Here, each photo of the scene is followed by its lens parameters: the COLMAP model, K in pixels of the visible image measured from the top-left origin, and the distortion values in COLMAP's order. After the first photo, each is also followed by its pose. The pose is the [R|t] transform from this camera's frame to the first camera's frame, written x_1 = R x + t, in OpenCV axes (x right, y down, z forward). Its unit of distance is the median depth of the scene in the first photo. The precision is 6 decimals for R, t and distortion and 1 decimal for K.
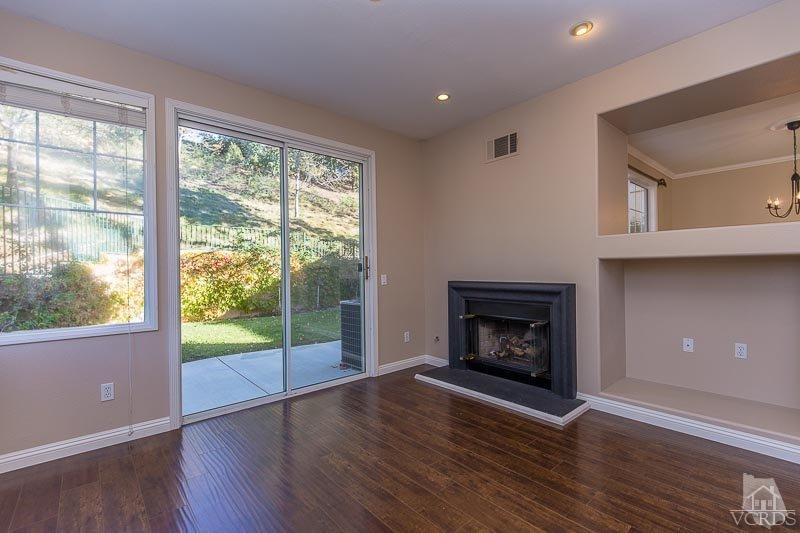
lens RADIAL K [[364.6, 0, 398.4], [0, 364.6, 266.5], [0, 0, 1]] dist [0.002813, -0.001053]
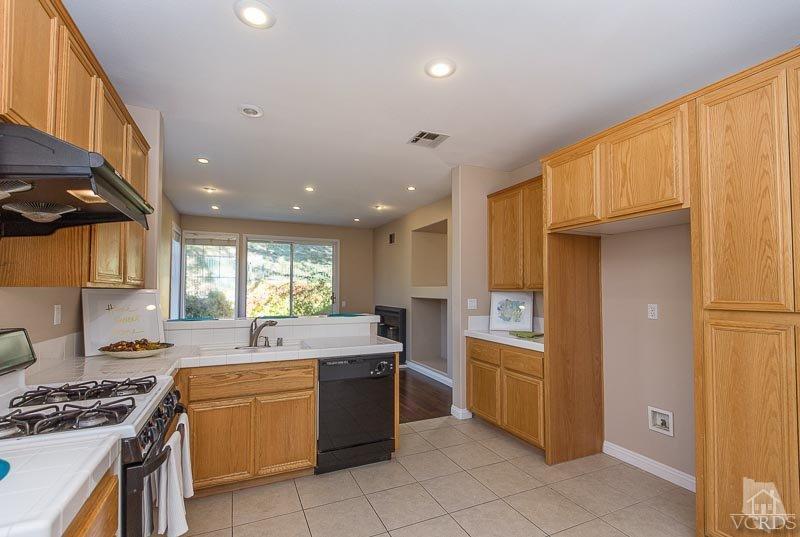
lens RADIAL K [[364.6, 0, 400.6], [0, 364.6, 275.0], [0, 0, 1]] dist [0.002813, -0.001053]
pose [[0.961224, 0.003136, -0.275752, 0.518607], [-0.011917, 0.999474, -0.030174, -0.041734], [0.275513, 0.032290, 0.960755, -0.529504]]
